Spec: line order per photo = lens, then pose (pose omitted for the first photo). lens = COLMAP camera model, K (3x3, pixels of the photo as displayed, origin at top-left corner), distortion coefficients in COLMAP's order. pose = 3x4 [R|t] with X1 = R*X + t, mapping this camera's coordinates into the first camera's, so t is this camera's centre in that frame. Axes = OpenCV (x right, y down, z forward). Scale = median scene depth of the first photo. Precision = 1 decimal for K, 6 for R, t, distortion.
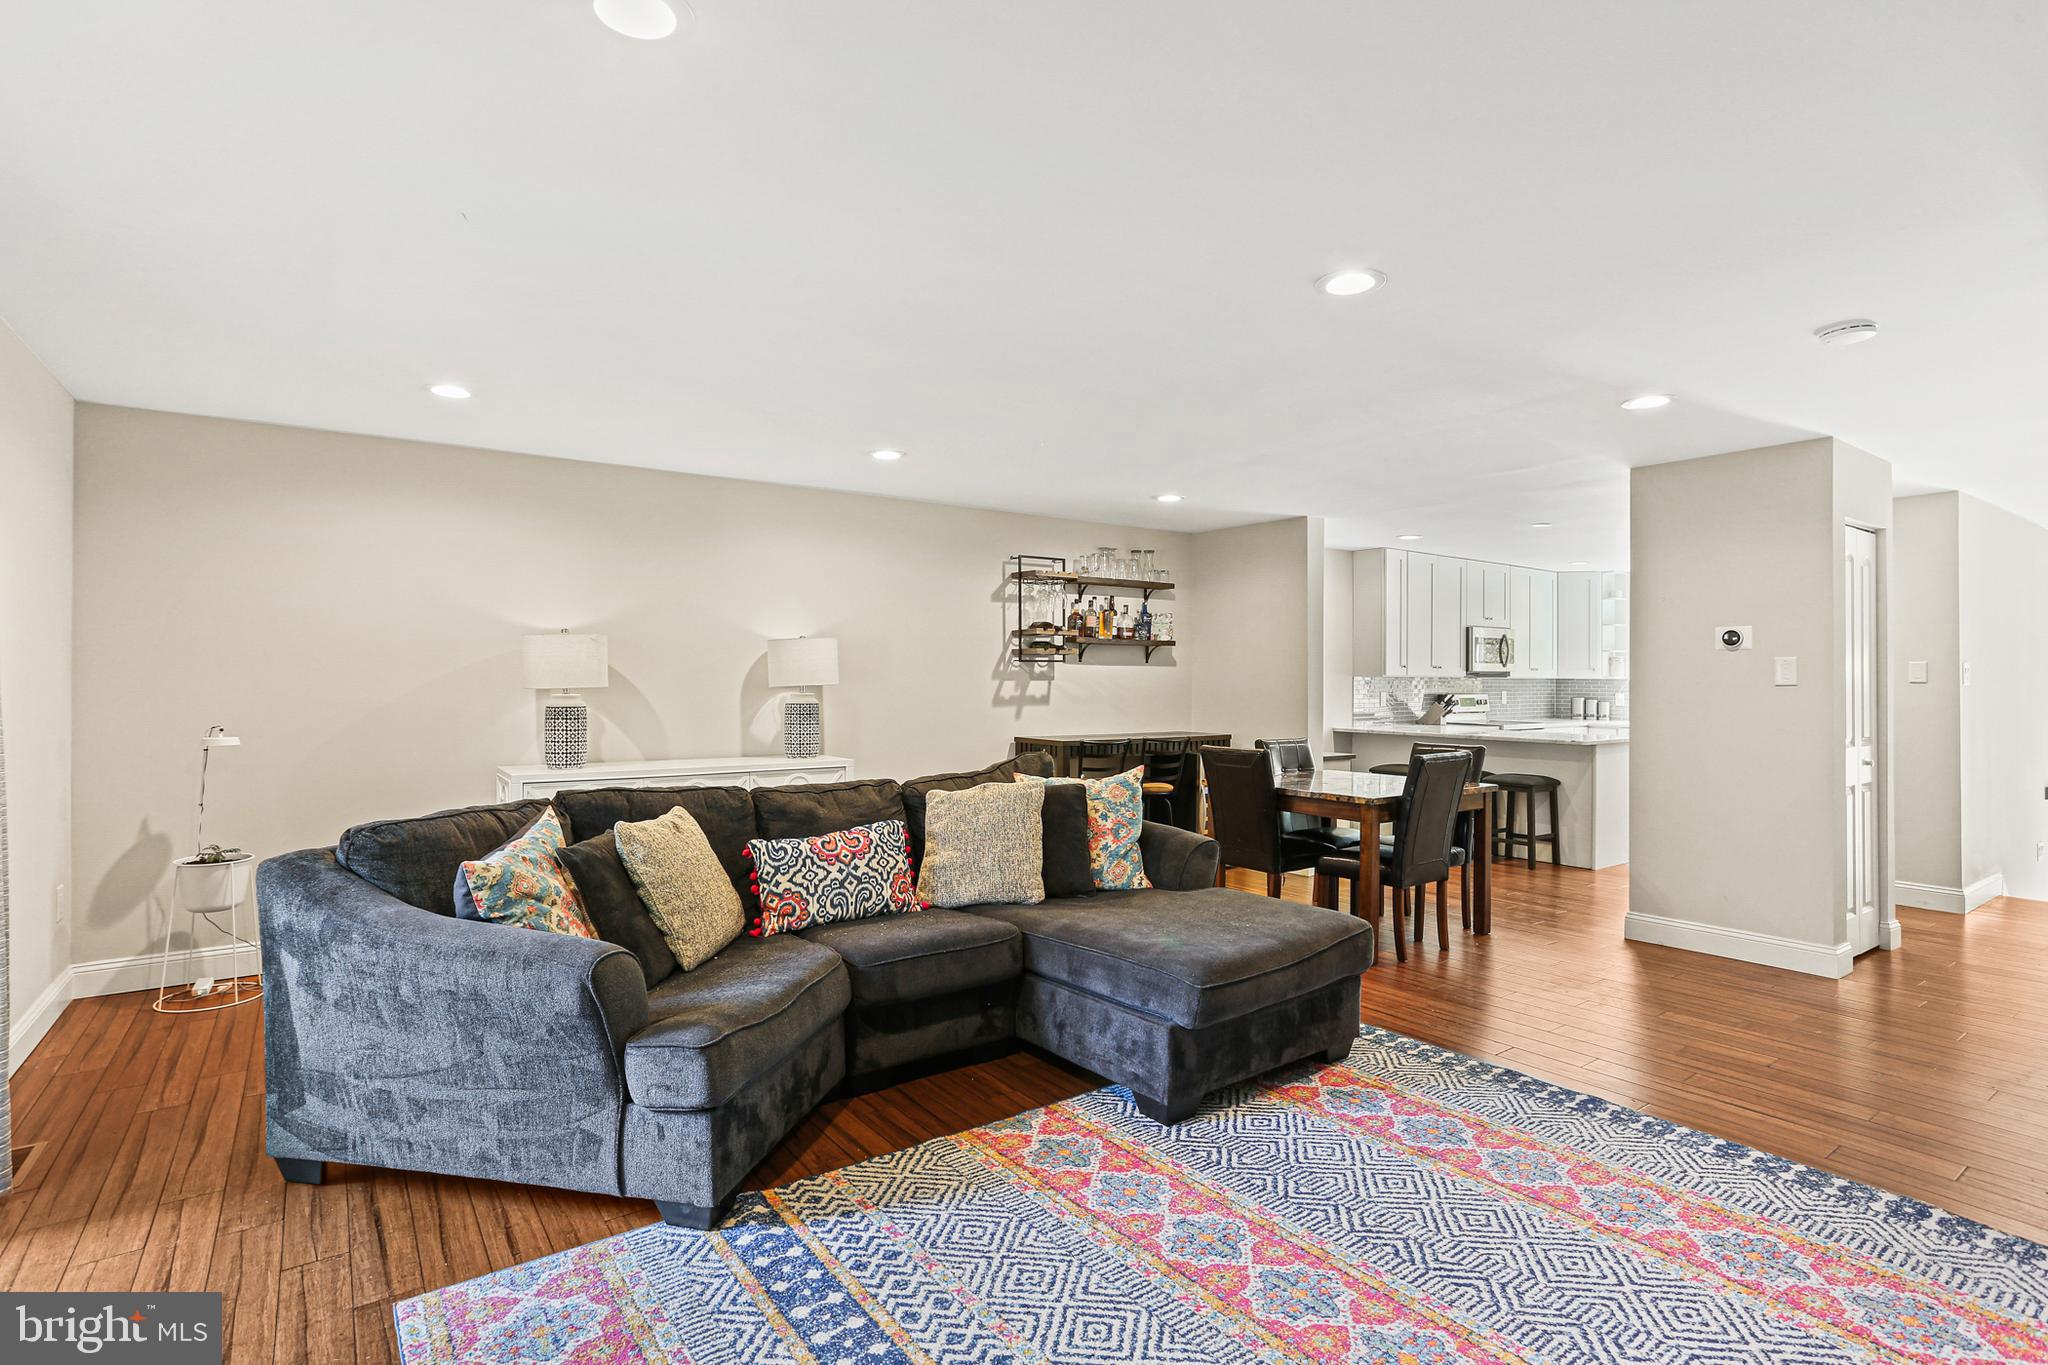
lens RADIAL K [[1014.5, 0, 1019.8], [0, 1014.5, 663.8], [0, 0, 1]] dist [-0.036585, 0.024157]
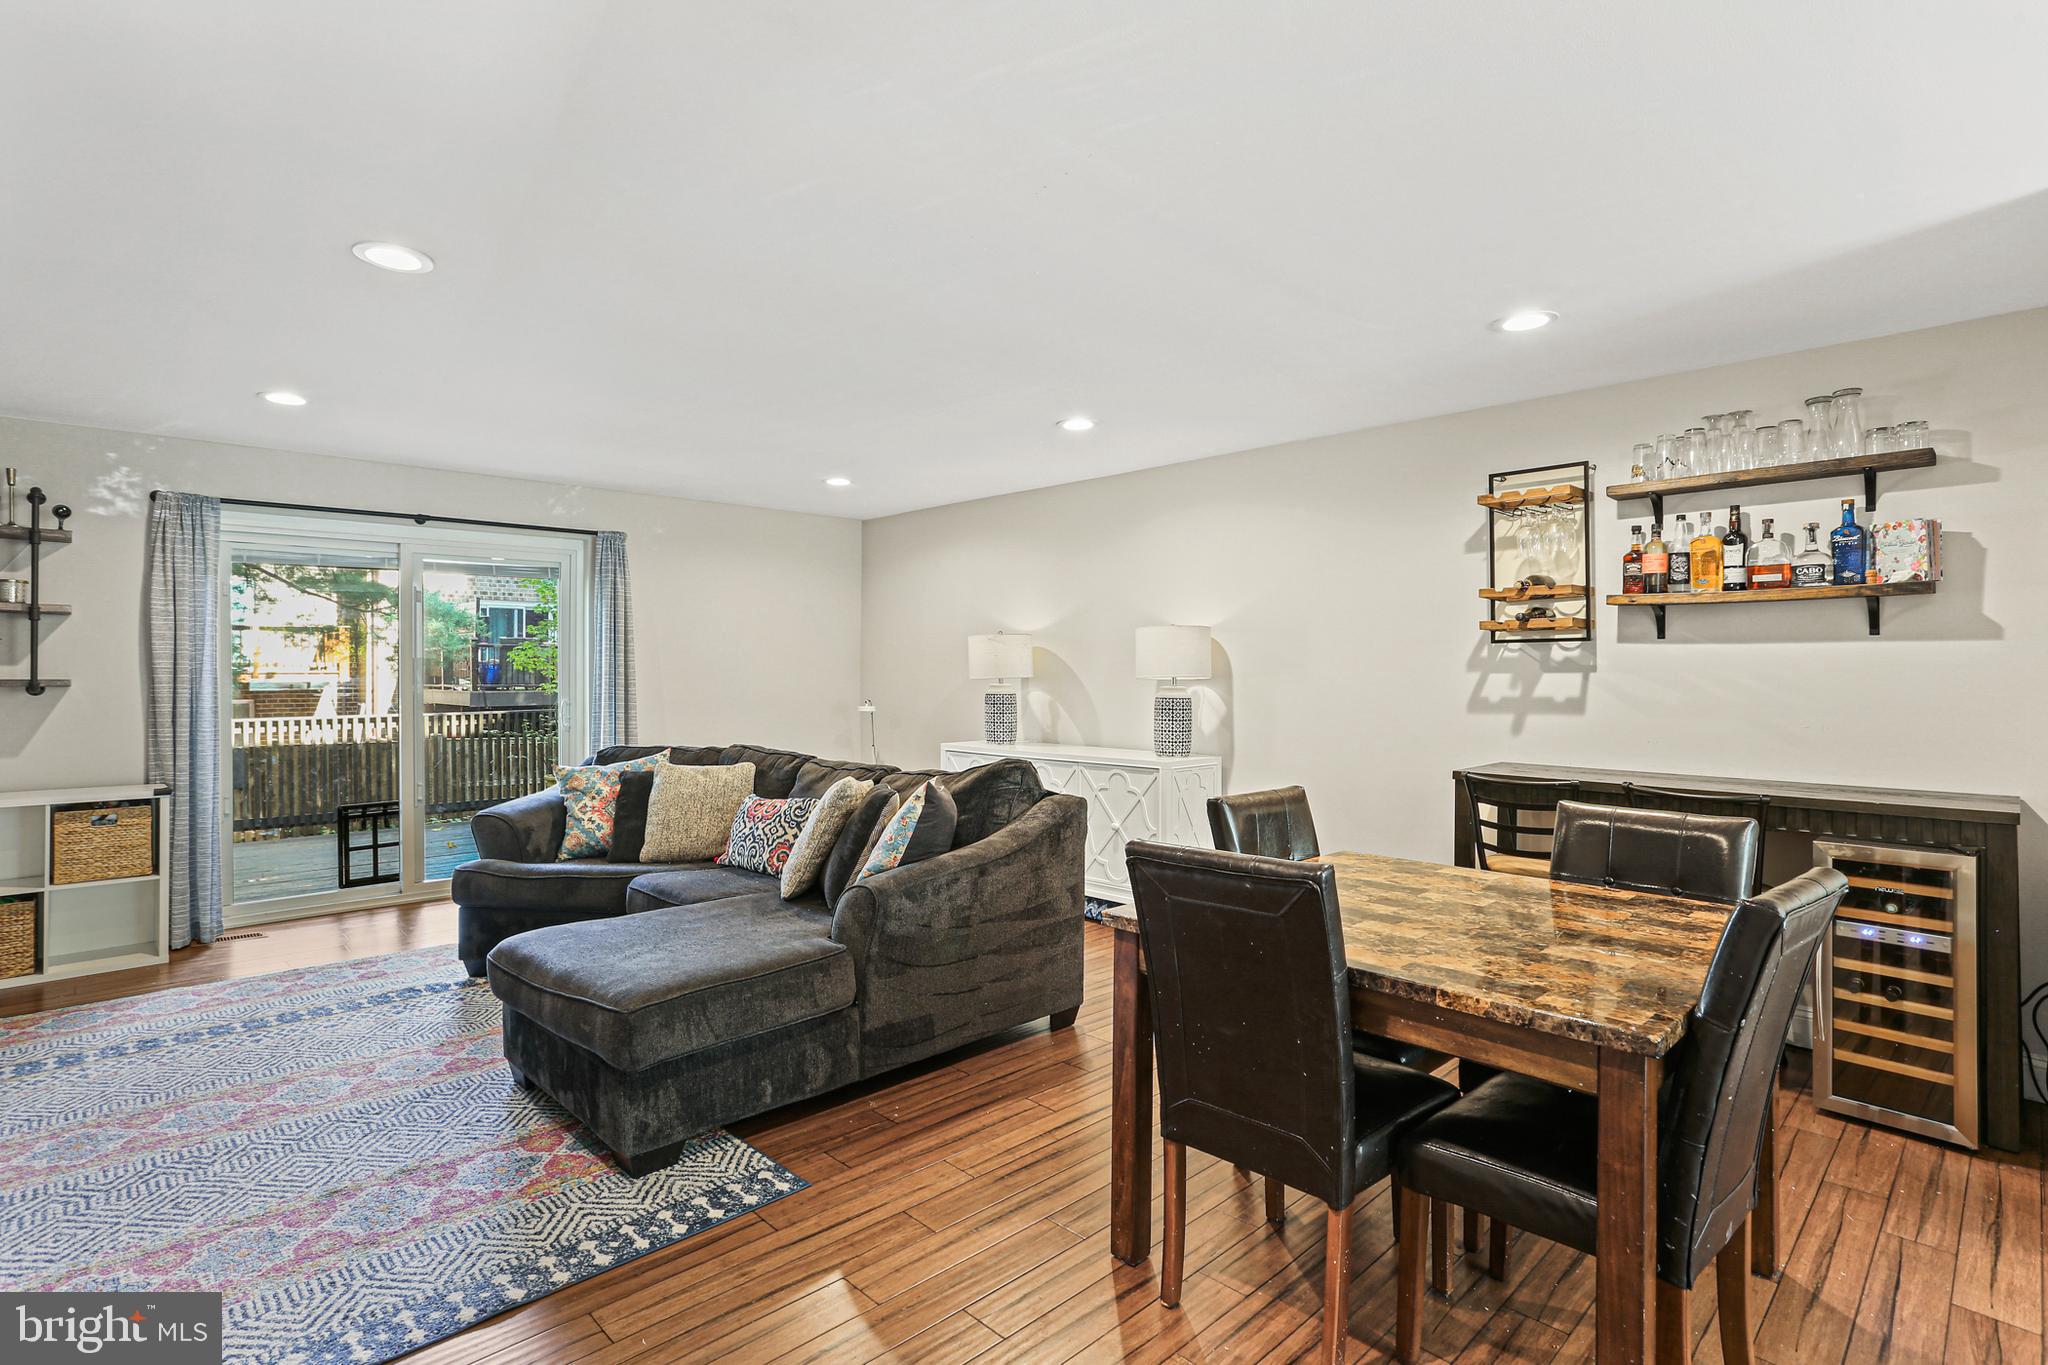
lens RADIAL K [[989.8, 0, 997.3], [0, 989.8, 662.3], [0, 0, 1]] dist [-0.008754, -0.000125]
pose [[0.134862, -0.012831, -0.990781, 0.562567], [0.010766, 0.999876, -0.011484, 0.013708], [0.990806, -0.009118, 0.134984, 0.609999]]
